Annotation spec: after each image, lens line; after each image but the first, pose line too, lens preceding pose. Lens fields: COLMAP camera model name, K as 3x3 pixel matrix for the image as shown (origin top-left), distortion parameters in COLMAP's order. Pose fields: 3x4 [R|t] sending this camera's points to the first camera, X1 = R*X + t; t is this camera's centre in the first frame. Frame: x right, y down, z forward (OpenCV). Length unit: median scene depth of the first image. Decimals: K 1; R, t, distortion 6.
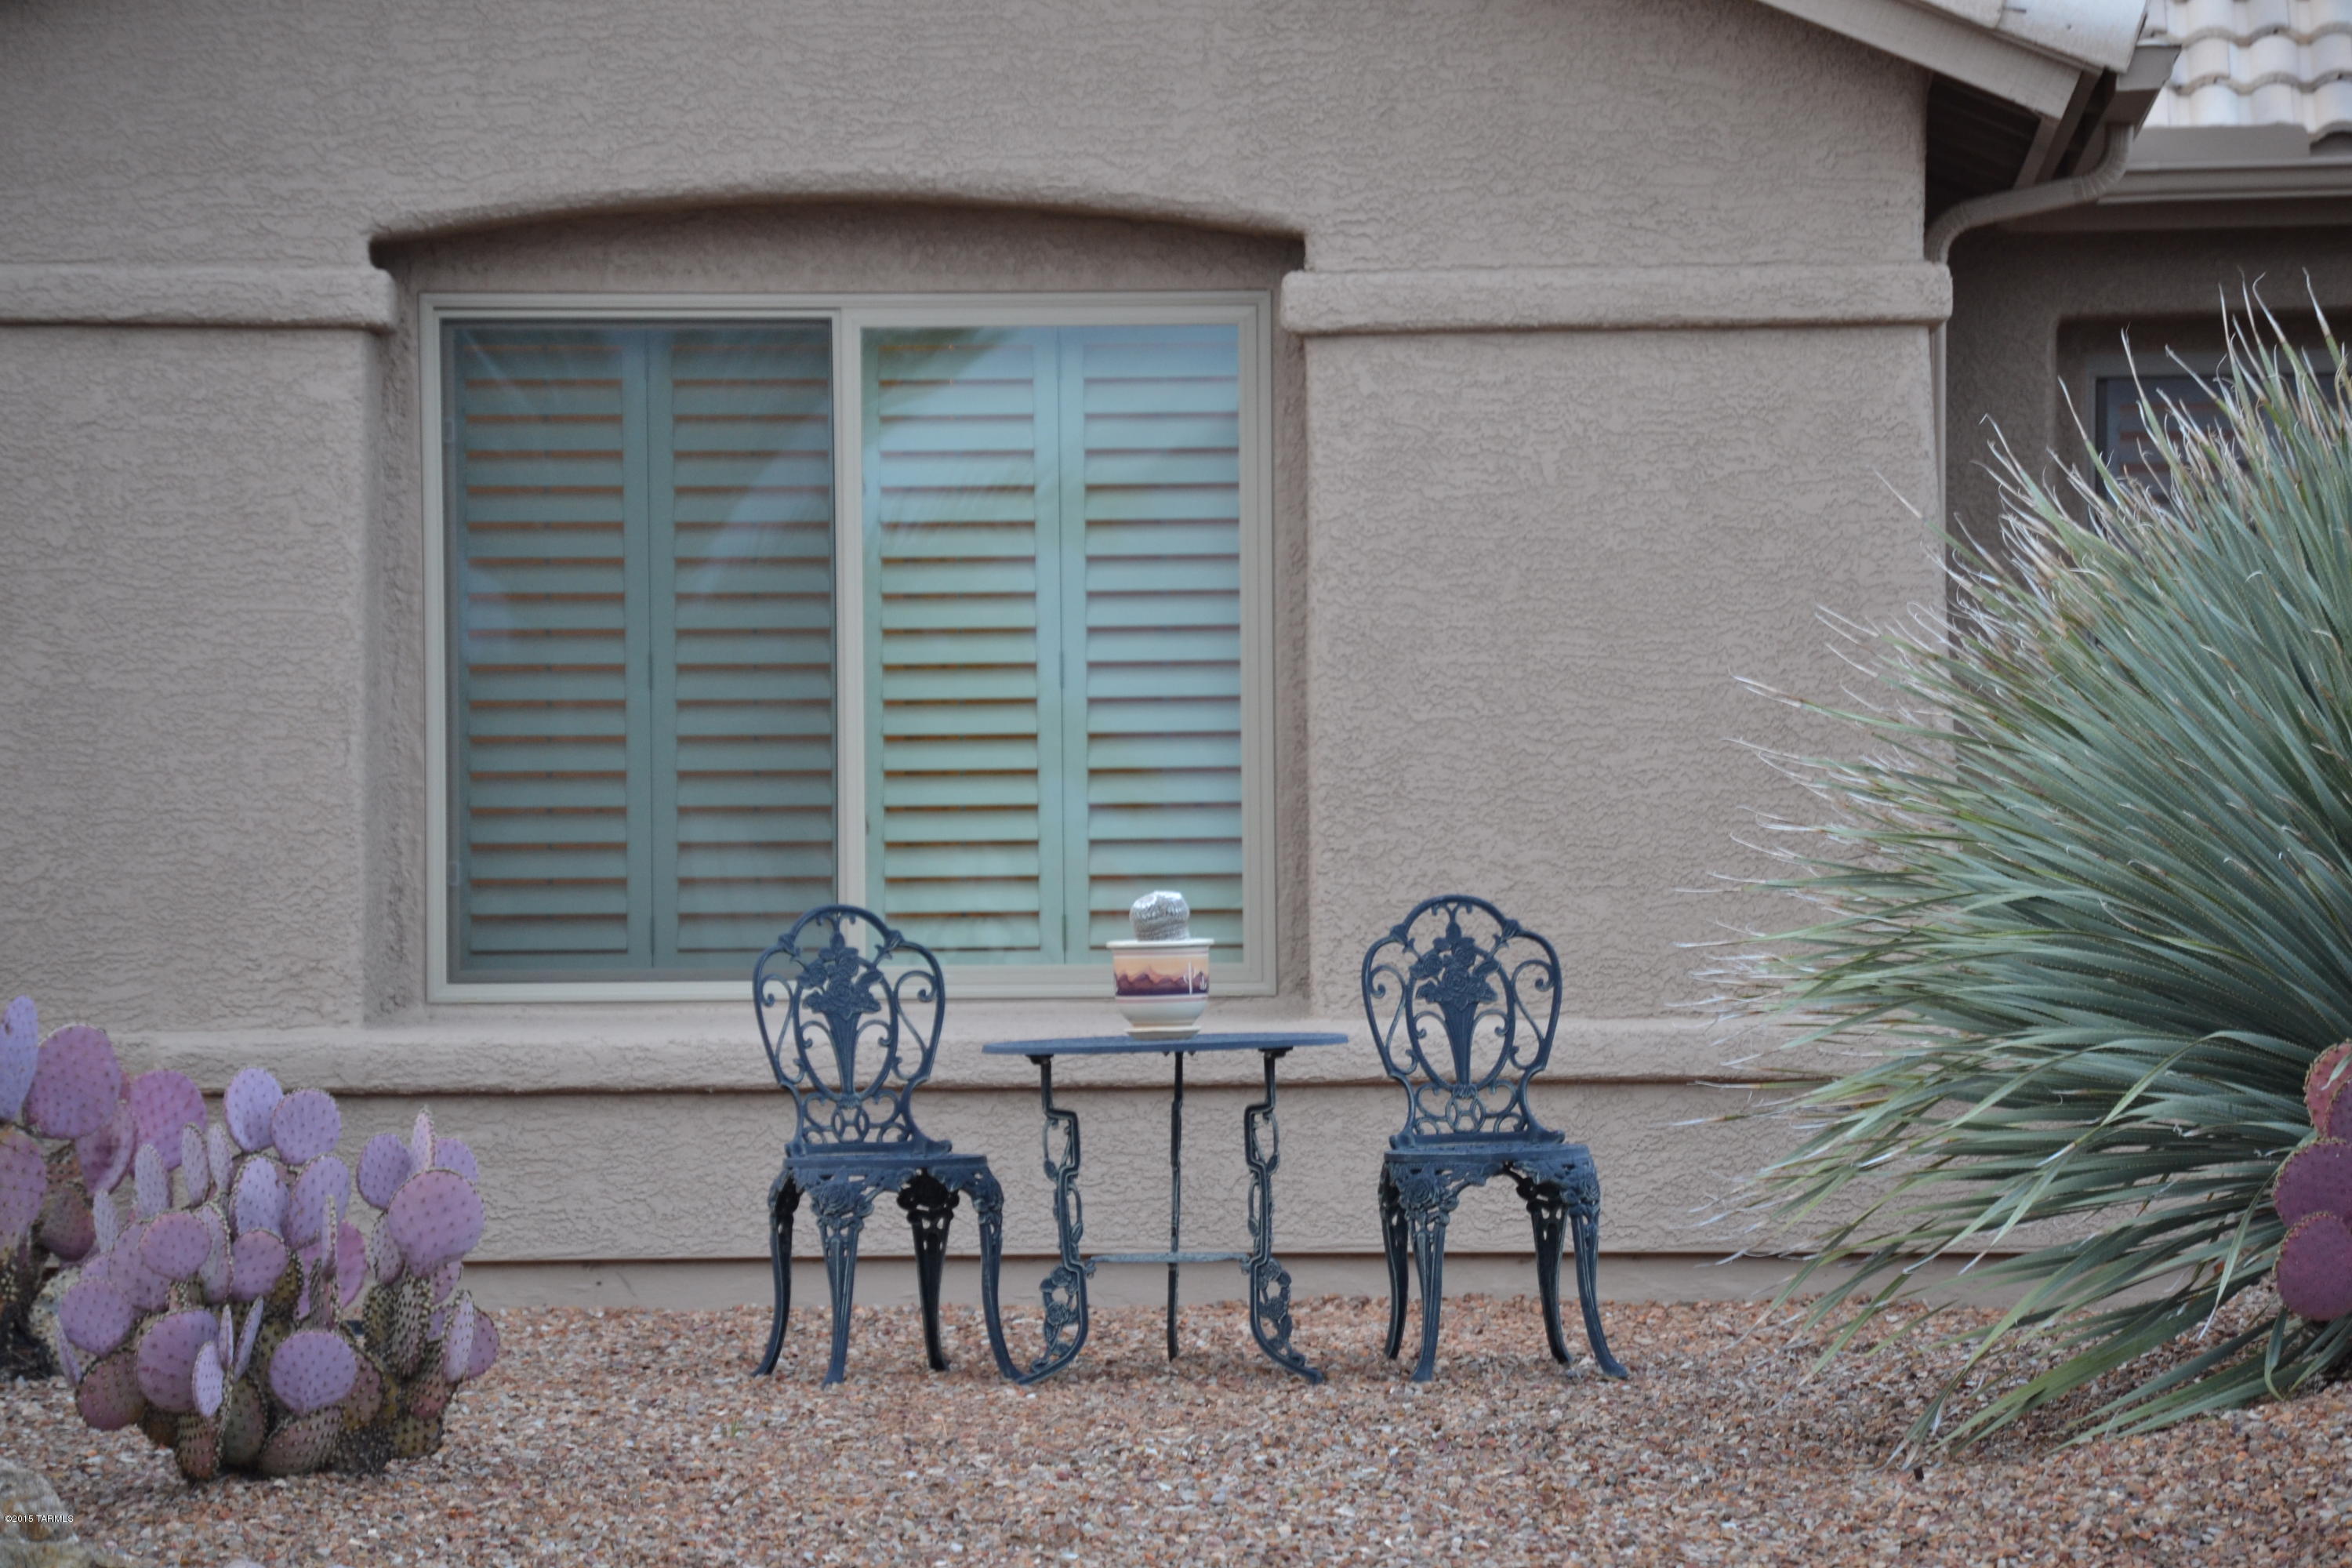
lens RADIAL K [[13286.2, 0, 1176.0], [0, 13286.2, 784.0], [0, 0, 1]] dist [2.506798, 9.960376]
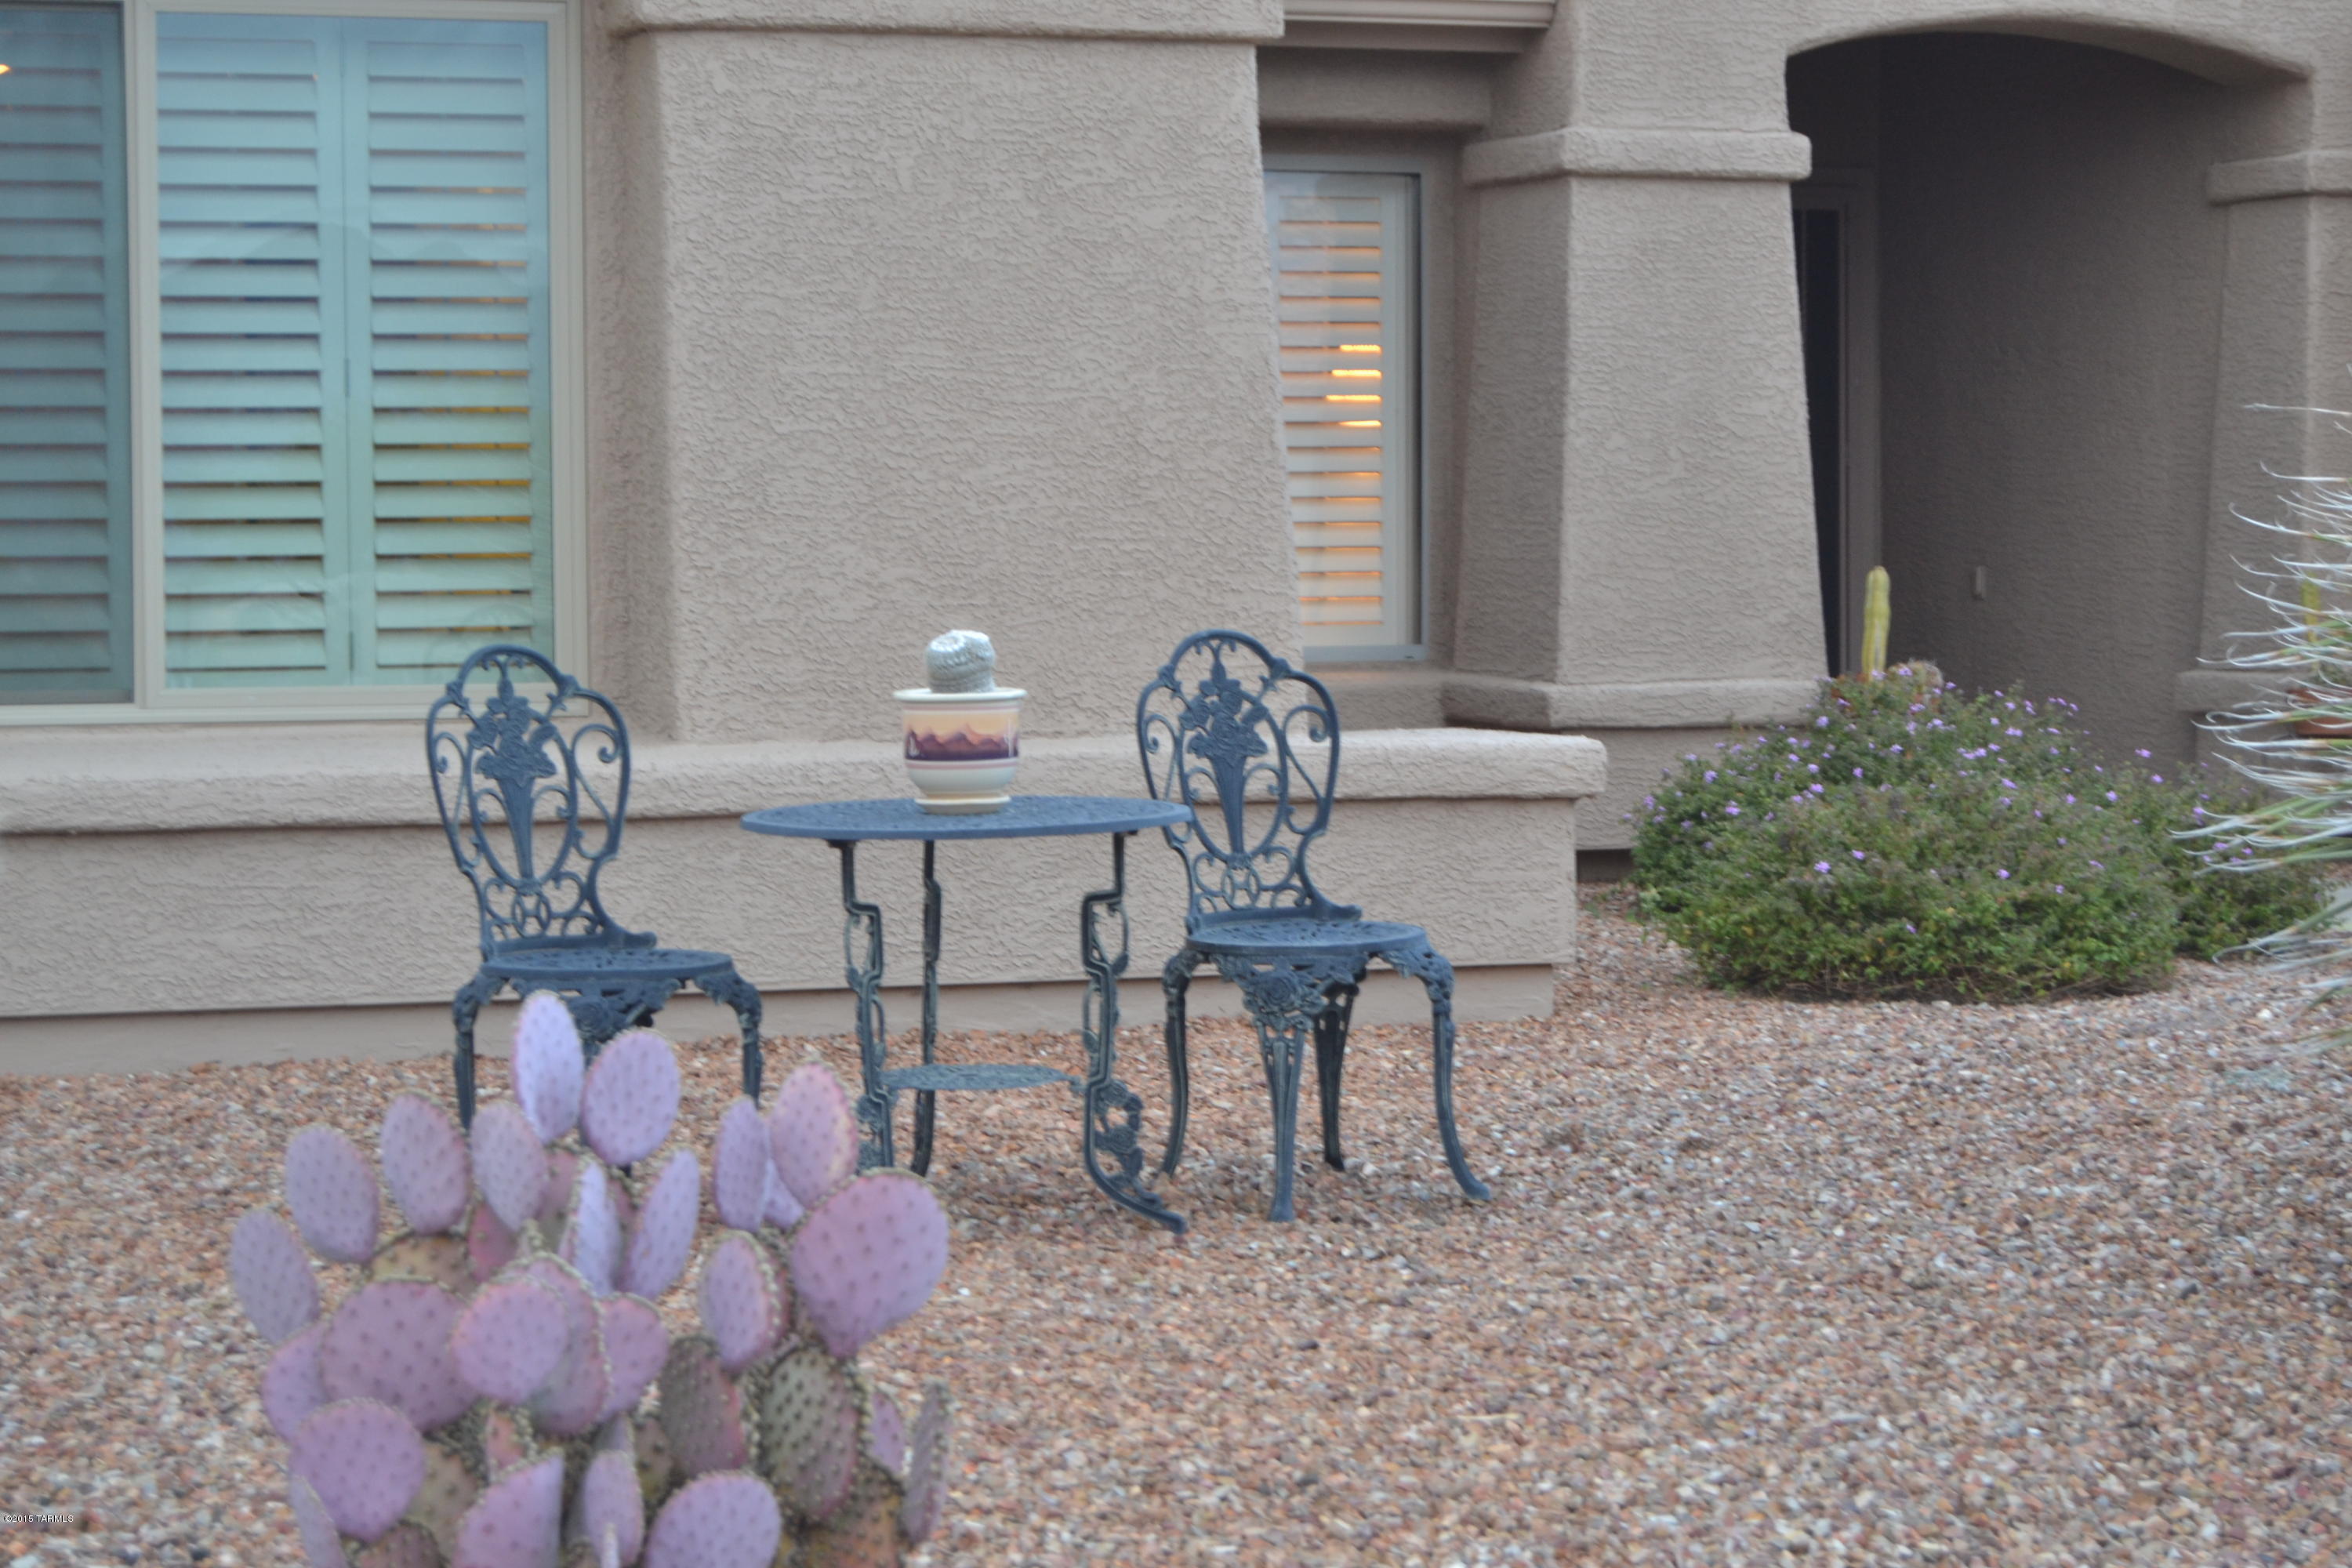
lens RADIAL K [[5416.4, 0, 1176.0], [0, 5416.4, 784.0], [0, 0, 1]] dist [-0.019546, 0.003977]
pose [[0.925047, -0.014676, 0.379570, -0.113357], [-0.005276, 0.998661, 0.051470, 0.000309], [-0.379817, -0.049615, 0.923730, 0.679621]]
